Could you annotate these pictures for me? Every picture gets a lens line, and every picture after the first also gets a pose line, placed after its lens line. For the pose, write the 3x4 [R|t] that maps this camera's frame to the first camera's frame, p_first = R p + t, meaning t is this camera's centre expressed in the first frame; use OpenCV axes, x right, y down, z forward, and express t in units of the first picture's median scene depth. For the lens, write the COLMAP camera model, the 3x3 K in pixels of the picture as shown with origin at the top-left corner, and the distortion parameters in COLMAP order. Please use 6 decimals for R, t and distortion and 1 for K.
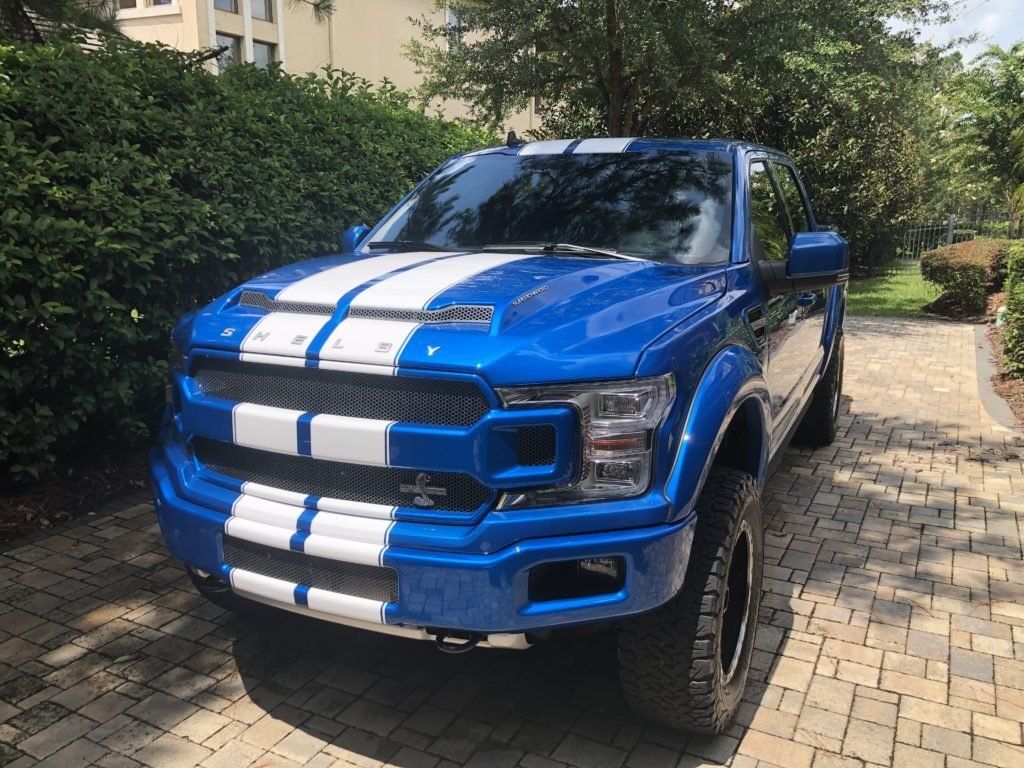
lens RADIAL K [[844.7, 0, 525.4], [0, 844.7, 381.0], [0, 0, 1]] dist [0.018572, -0.004982]
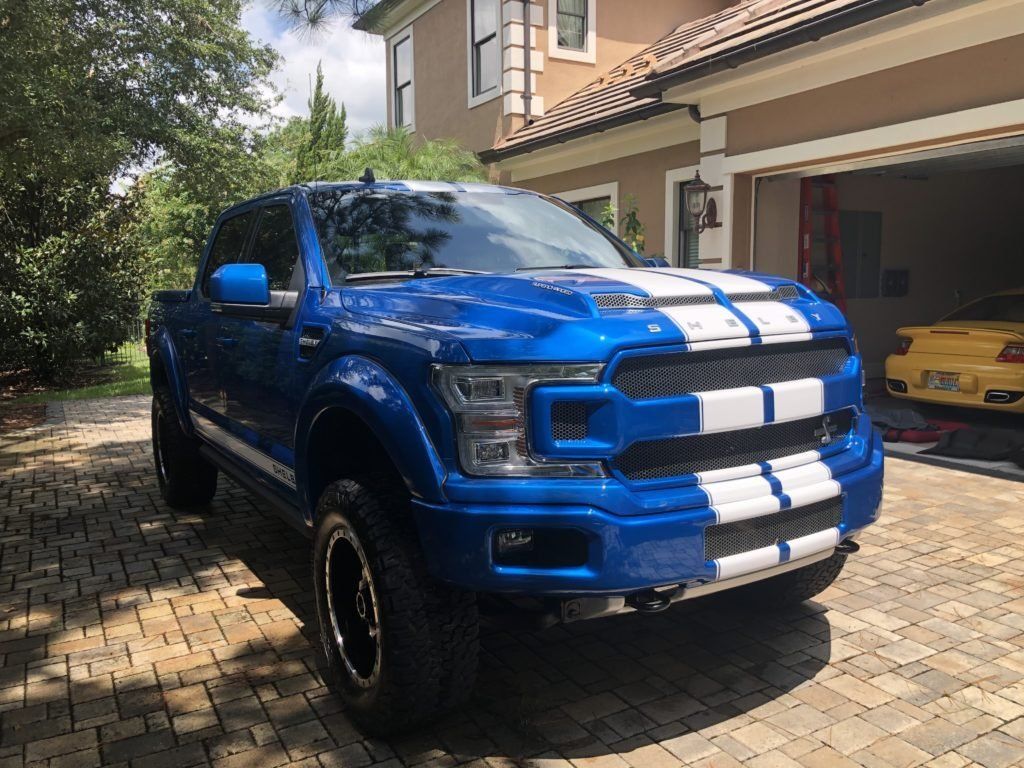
lens RADIAL K [[844.7, 0, 523.0], [0, 844.7, 388.9], [0, 0, 1]] dist [0.018572, -0.004982]
pose [[0.547121, -0.120017, 0.828405, -0.962976], [0.206181, 0.978498, 0.005589, -0.020337], [-0.811263, 0.167743, 0.560102, 0.453891]]
